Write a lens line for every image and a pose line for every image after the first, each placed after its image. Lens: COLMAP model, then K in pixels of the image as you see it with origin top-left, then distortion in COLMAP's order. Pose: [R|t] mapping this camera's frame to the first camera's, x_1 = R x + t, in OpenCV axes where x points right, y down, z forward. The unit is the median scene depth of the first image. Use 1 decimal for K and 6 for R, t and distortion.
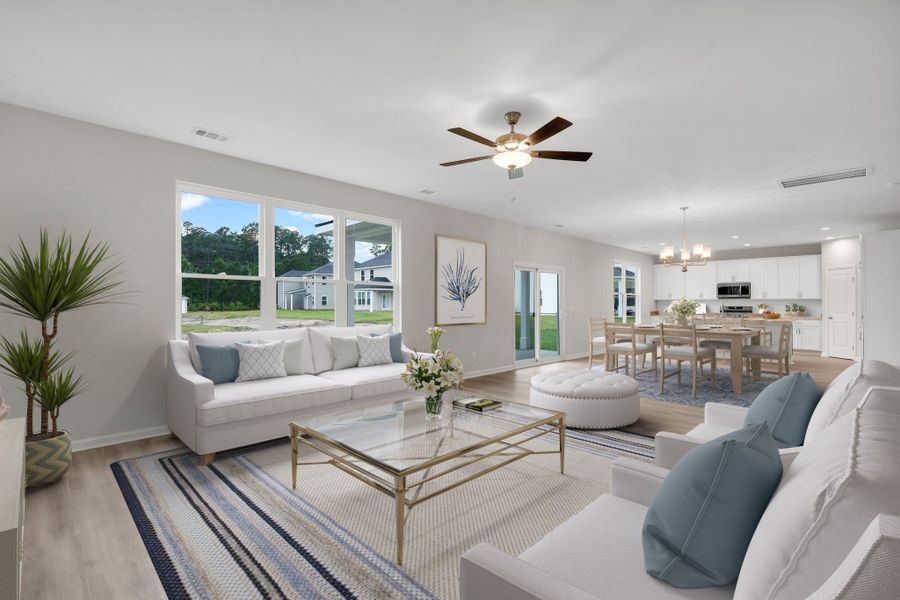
lens RADIAL K [[413.2, 0, 449.2], [0, 413.2, 302.1], [0, 0, 1]] dist [-0.029260, 0.003274]
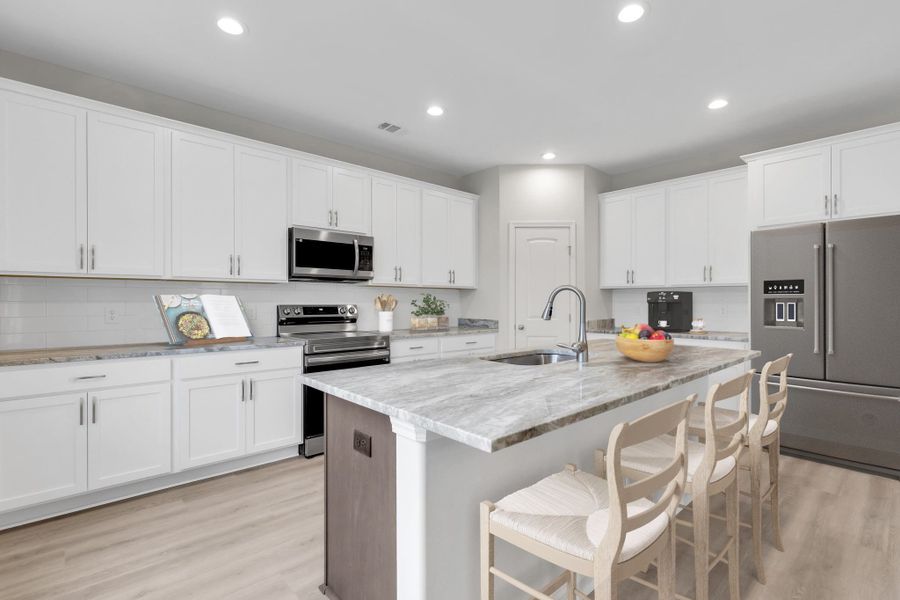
lens RADIAL K [[413.2, 0, 446.7], [0, 413.2, 300.4], [0, 0, 1]] dist [-0.029260, 0.003274]
pose [[0.052993, 0.002231, 0.998592, 0.409249], [-0.008702, 0.999961, -0.001772, 0.006368], [-0.998557, -0.008596, 0.053011, 0.951652]]
